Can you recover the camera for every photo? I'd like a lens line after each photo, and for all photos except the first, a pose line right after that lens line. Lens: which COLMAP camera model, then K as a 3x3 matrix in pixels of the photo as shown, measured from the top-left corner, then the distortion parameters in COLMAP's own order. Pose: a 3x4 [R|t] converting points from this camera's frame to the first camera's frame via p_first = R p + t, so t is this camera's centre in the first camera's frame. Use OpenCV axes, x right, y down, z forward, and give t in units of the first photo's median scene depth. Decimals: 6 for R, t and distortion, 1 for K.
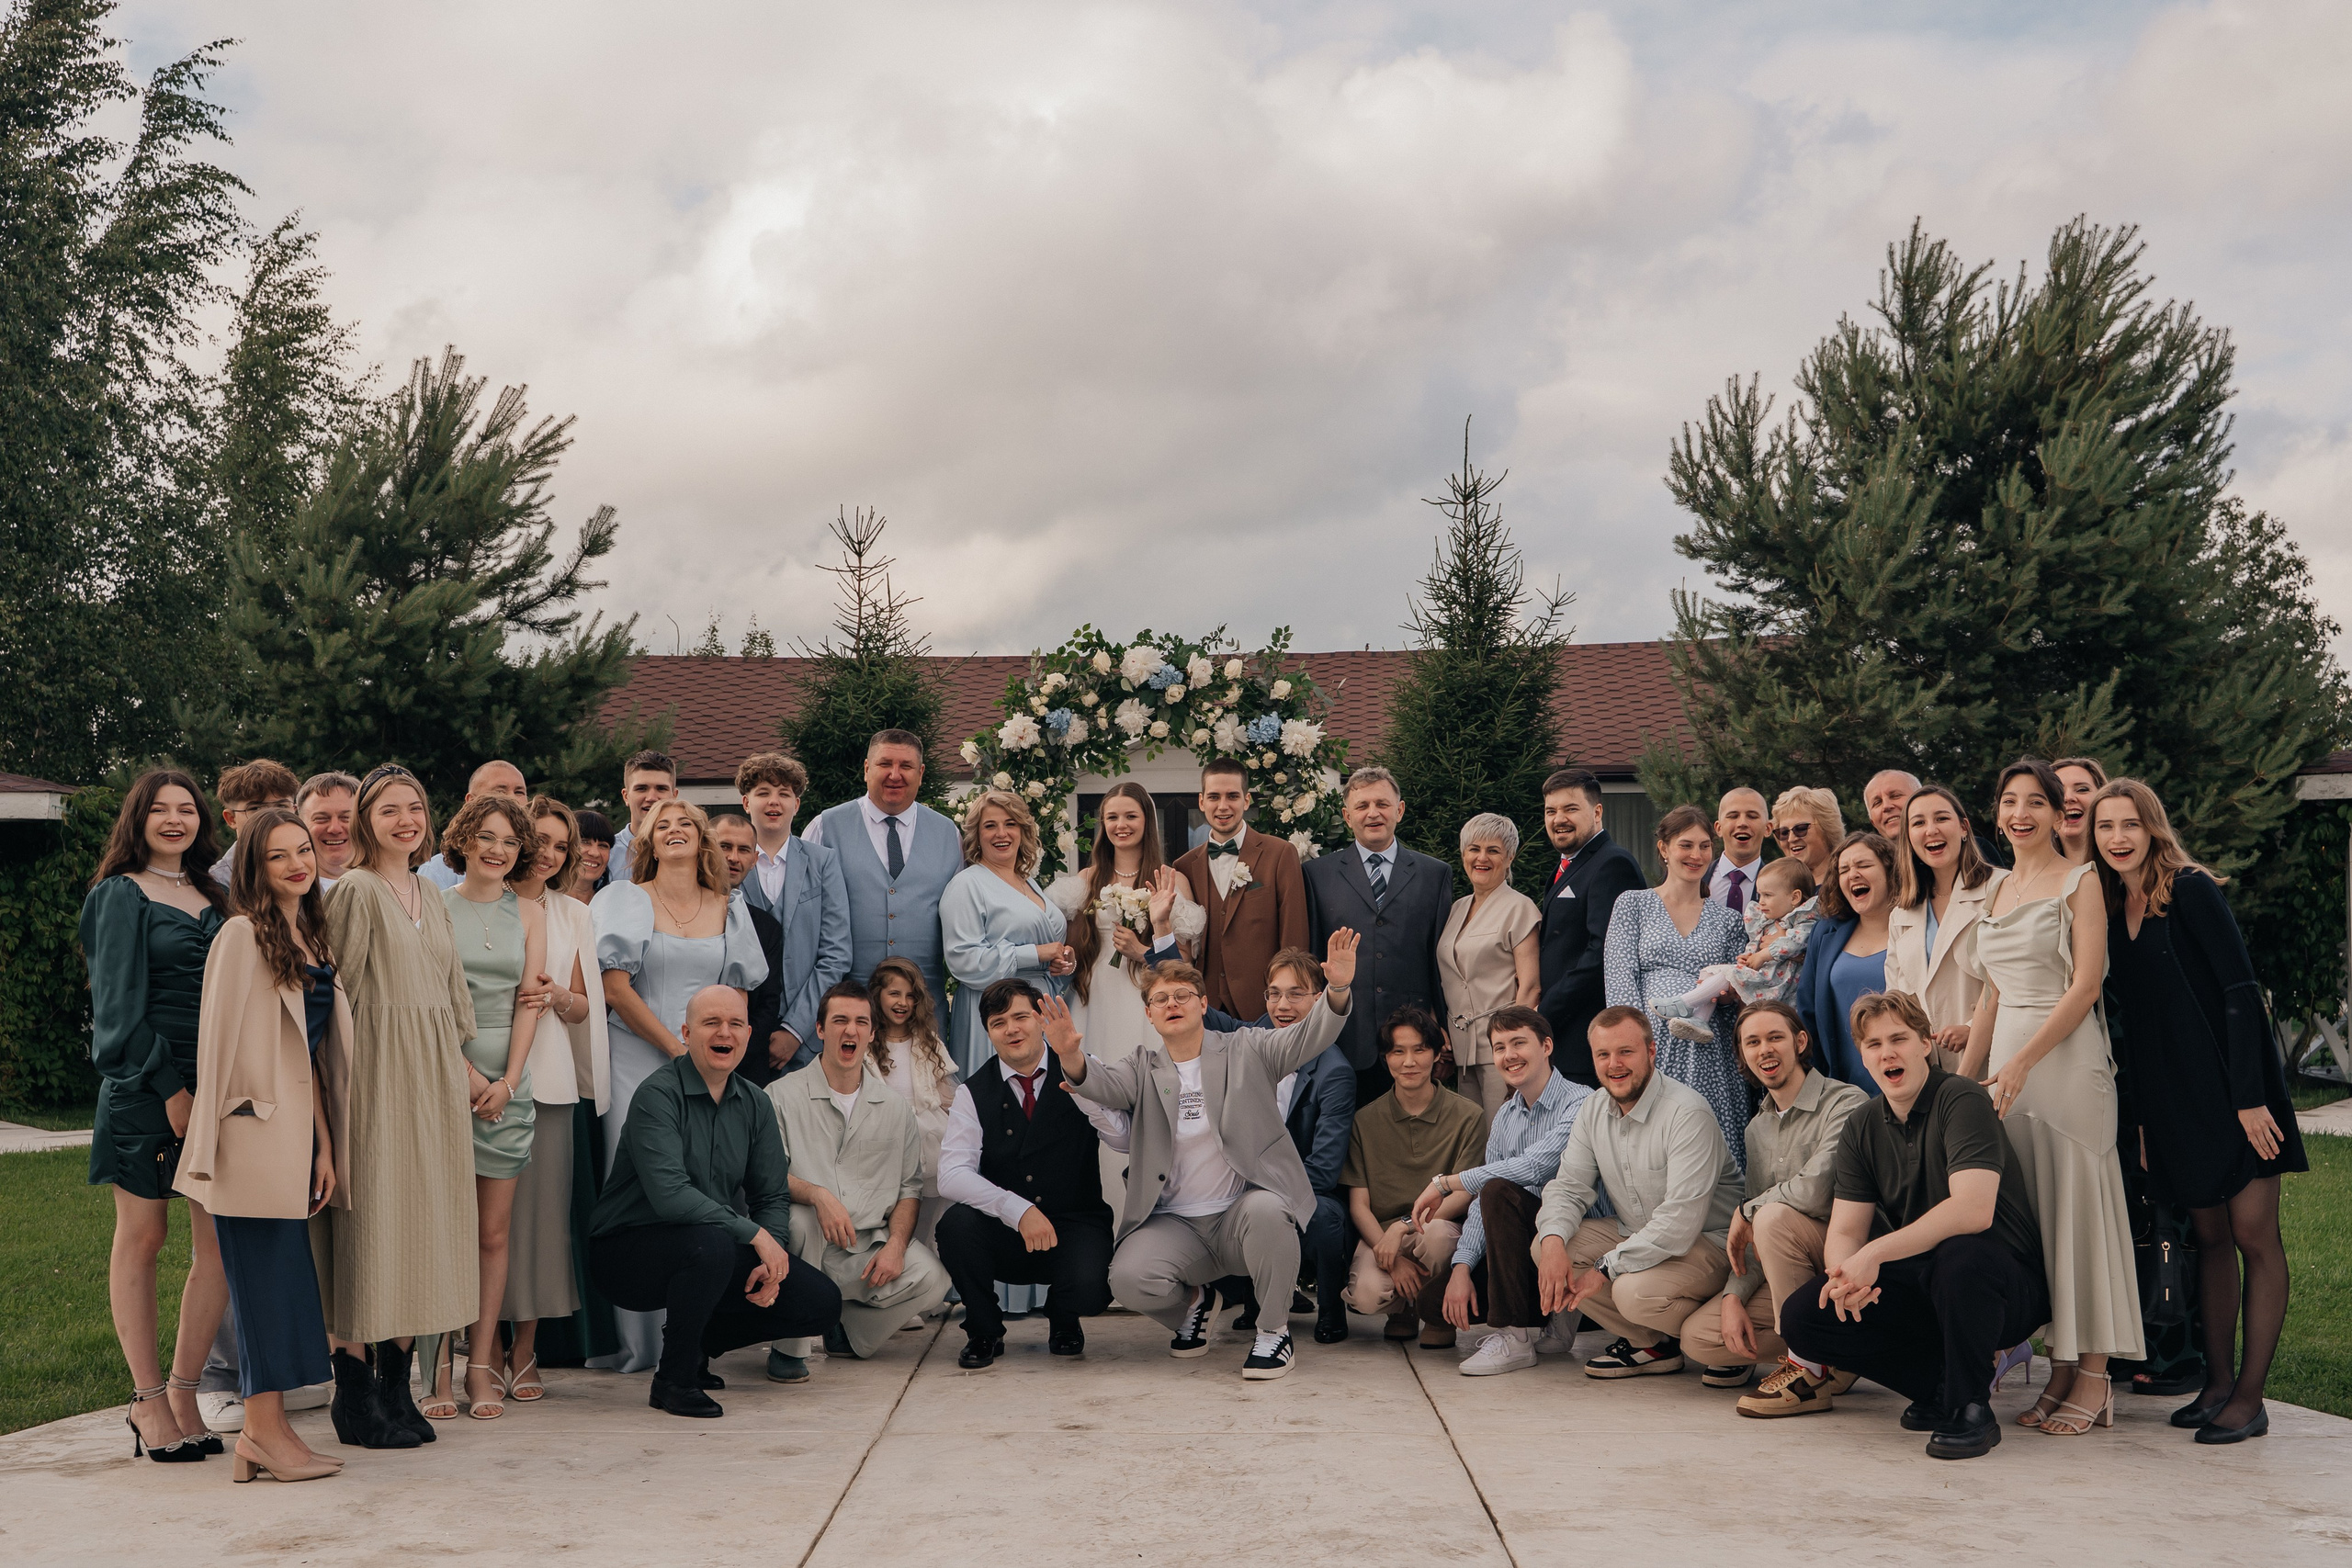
lens RADIAL K [[2603.1, 0, 1177.0], [0, 2603.1, 761.3], [0, 0, 1]] dist [-0.027434, 0.128946]
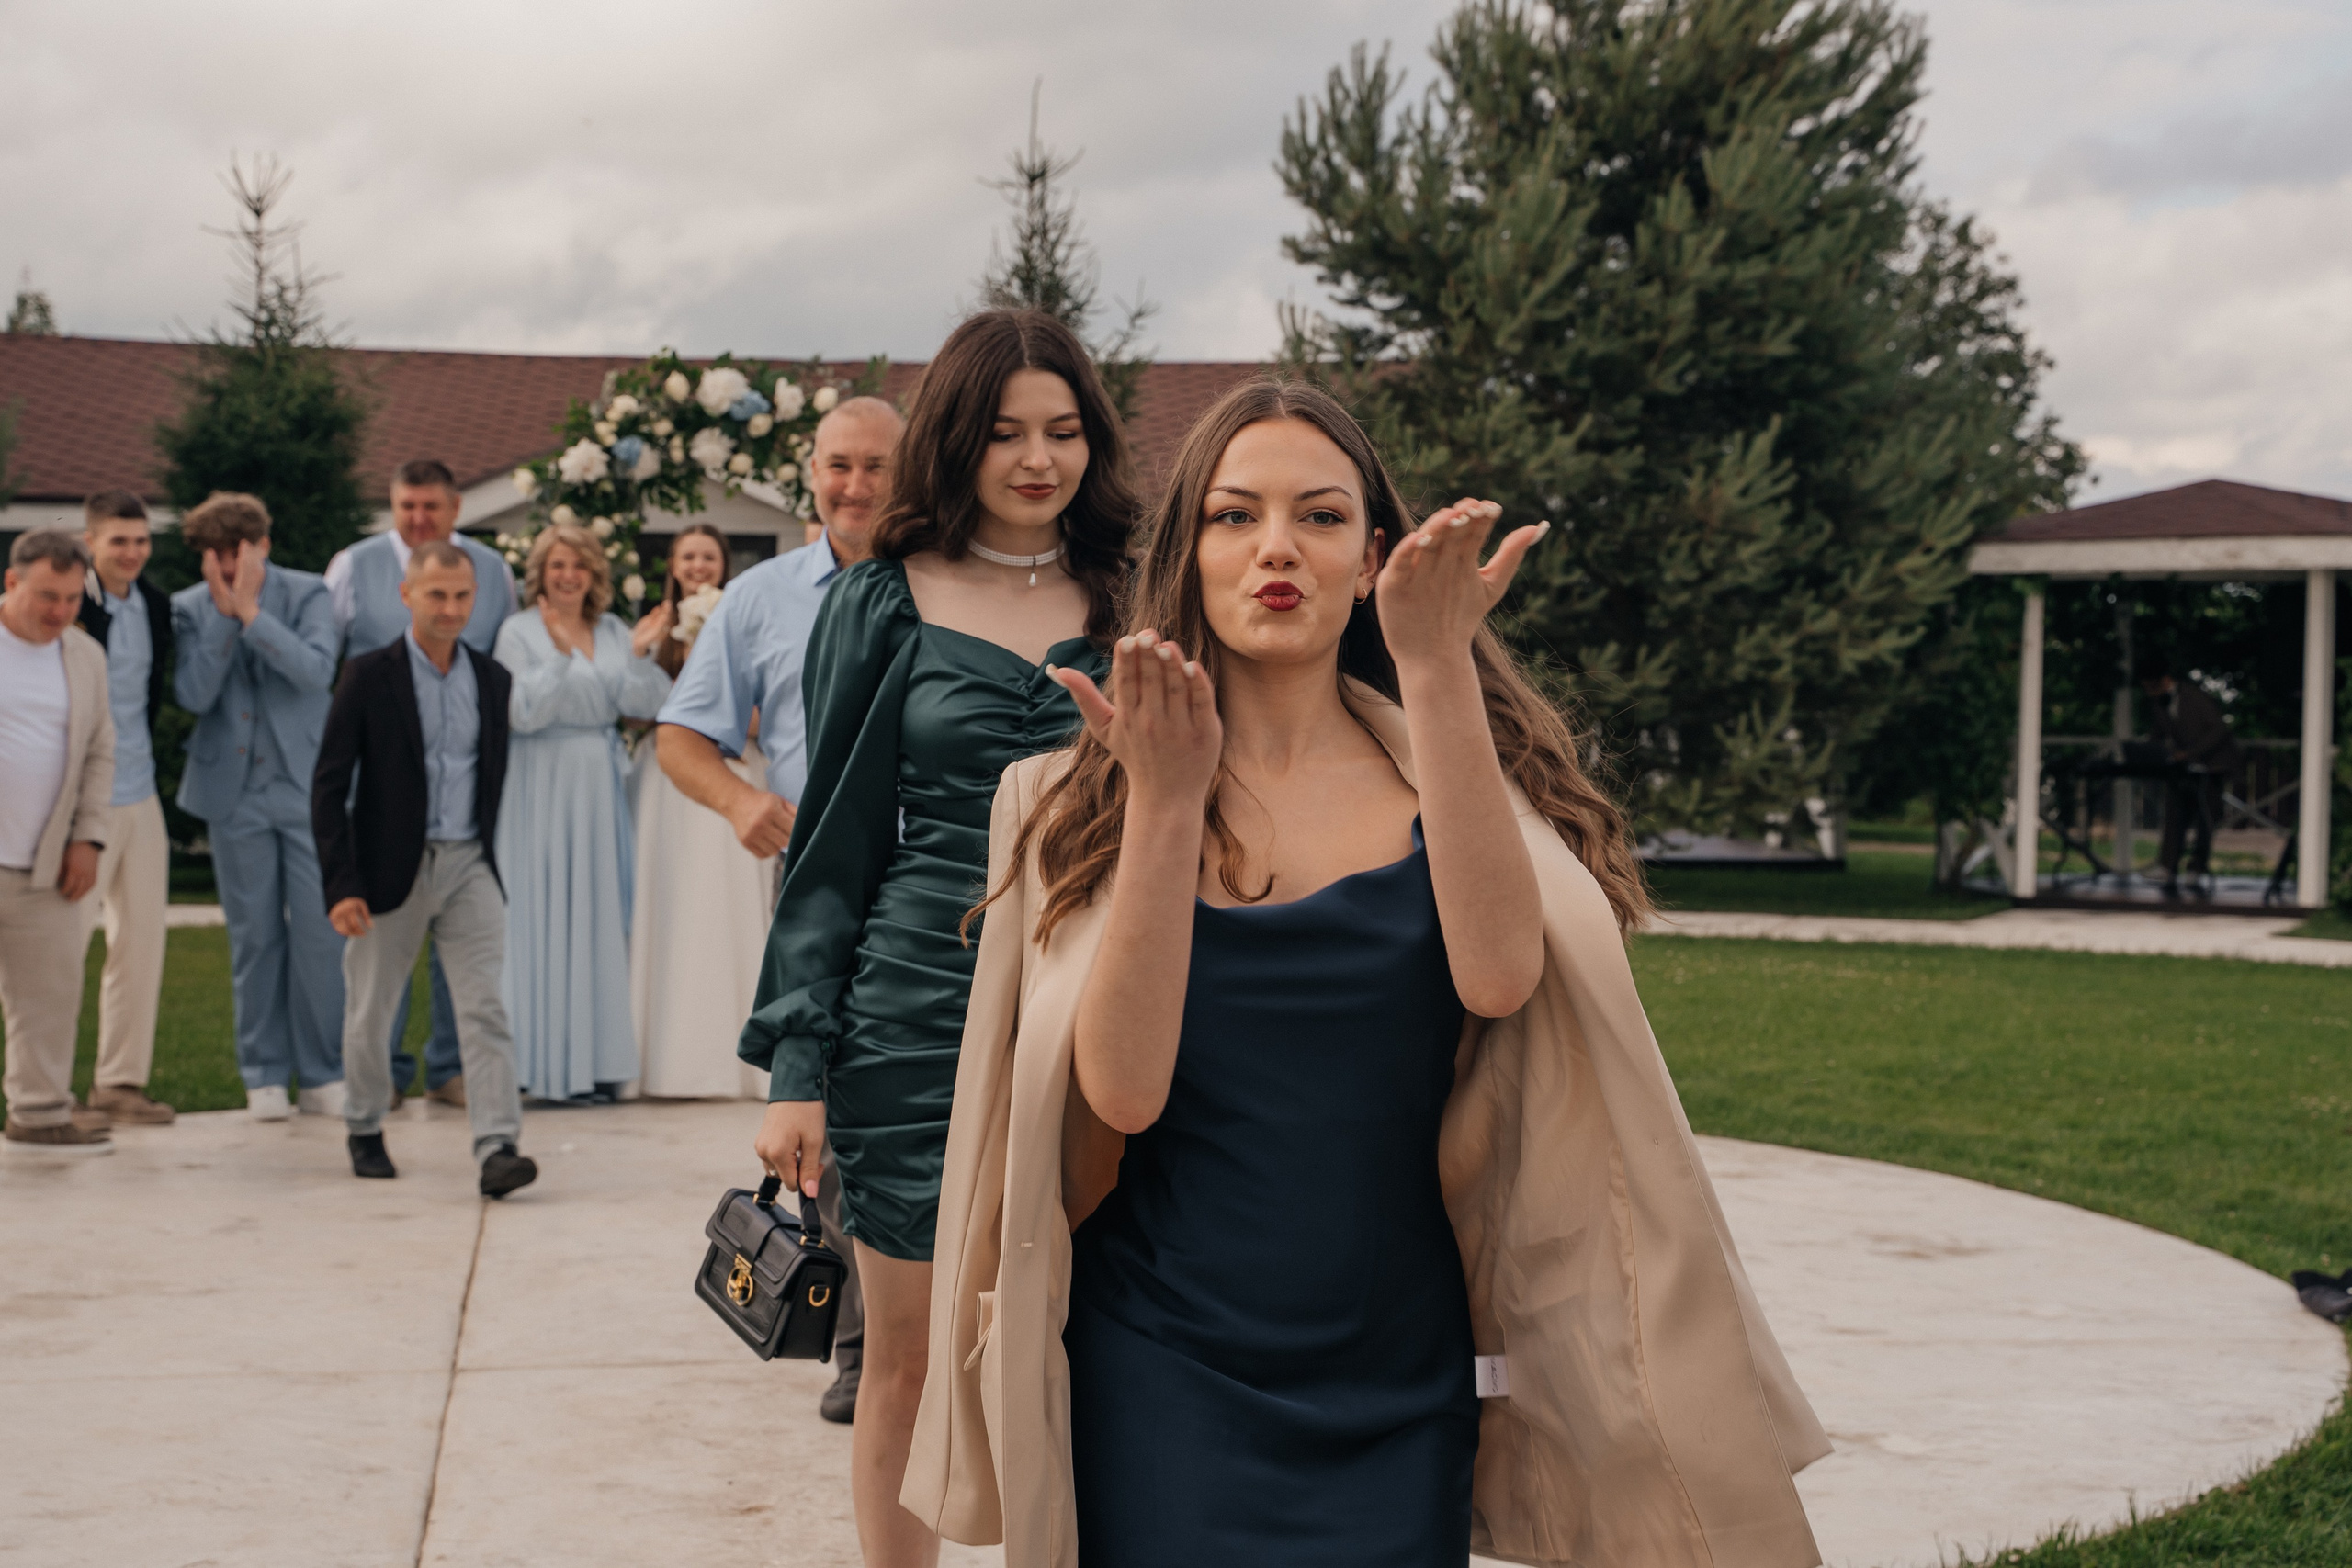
lens RADIAL K [[3520.6, 0, 1188.5], [0, 3520.6, 769.0], [0, 0, 1]] dist [0.116948, 0.046086]
pose [[0.984131, 0.013170, 0.176953, -0.038181], [-0.026935, 0.996773, 0.075616, -0.002093], [-0.175386, -0.079182, 0.981310, -0.126982]]
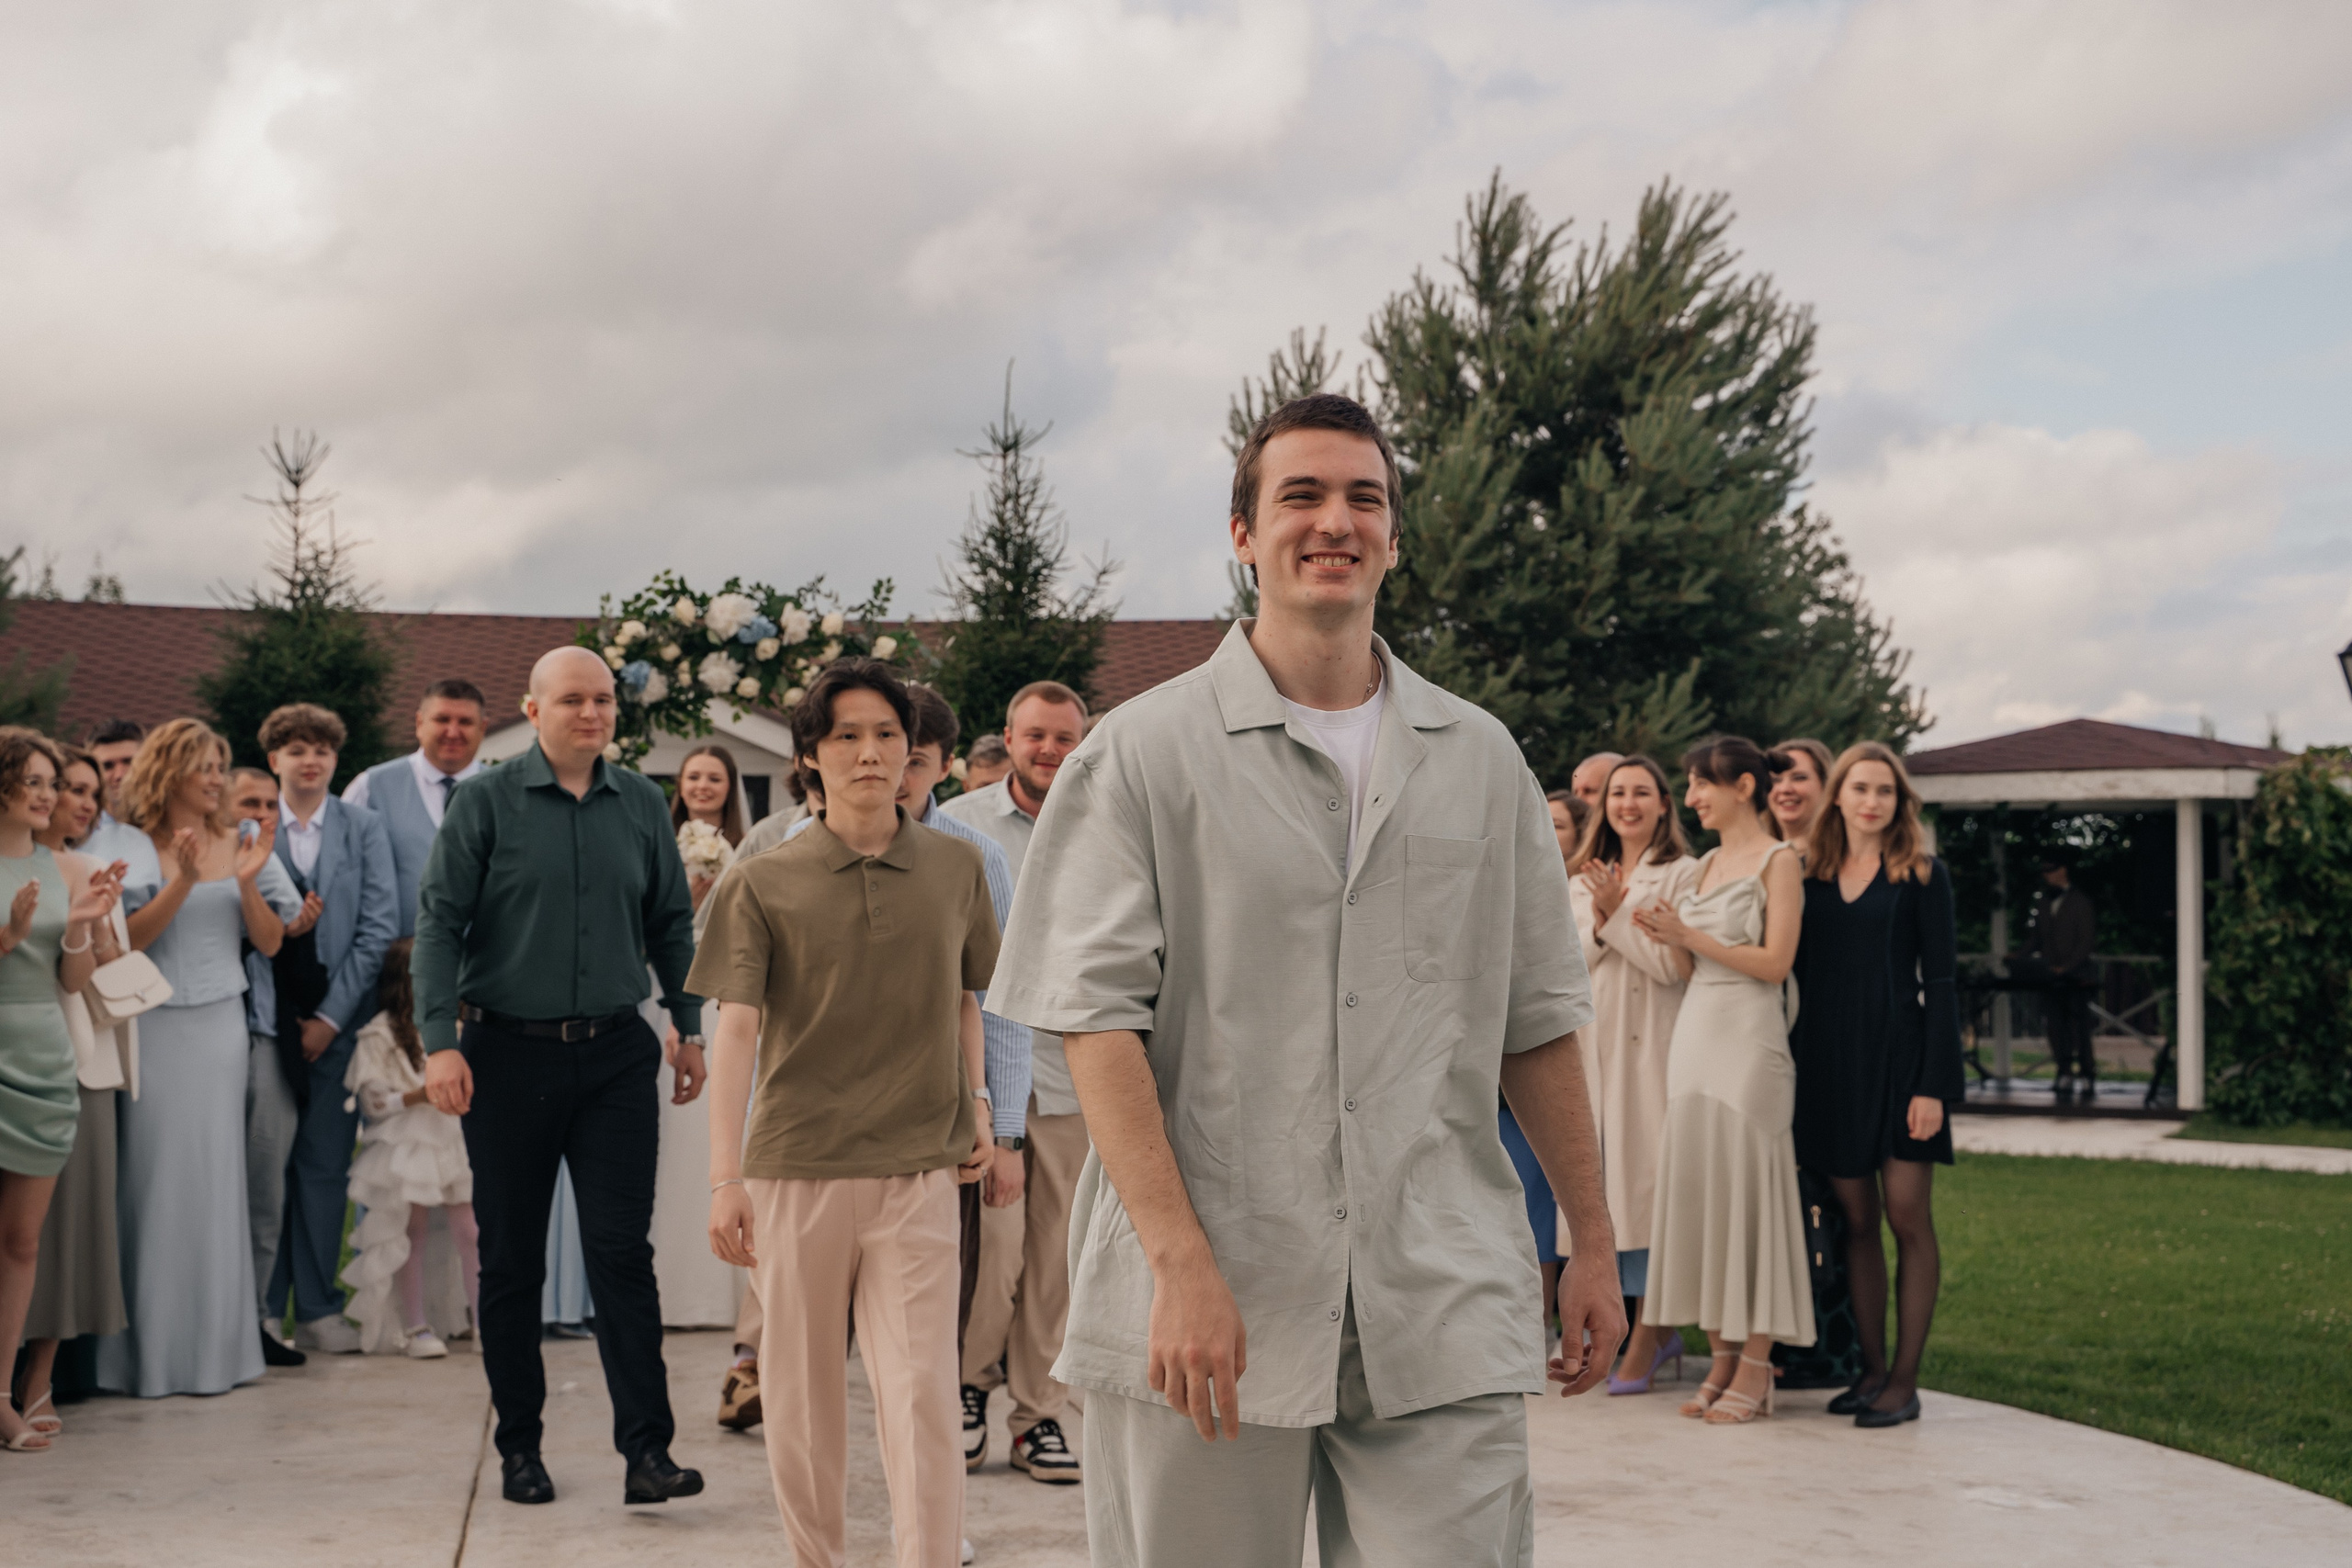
lens RADIAL K [[2984.4, 0, 1180.3], [0, 2984.4, 770.9], [0, 0, 1]] dist [0.039796, 0.042949]
pose [[0.979537, 0.021105, 0.200156, -0.036975], [-0.022061, 0.999753, 0.002546, 0.005861], [-0.200053, -0.006910, 0.979761, -0.025160]]
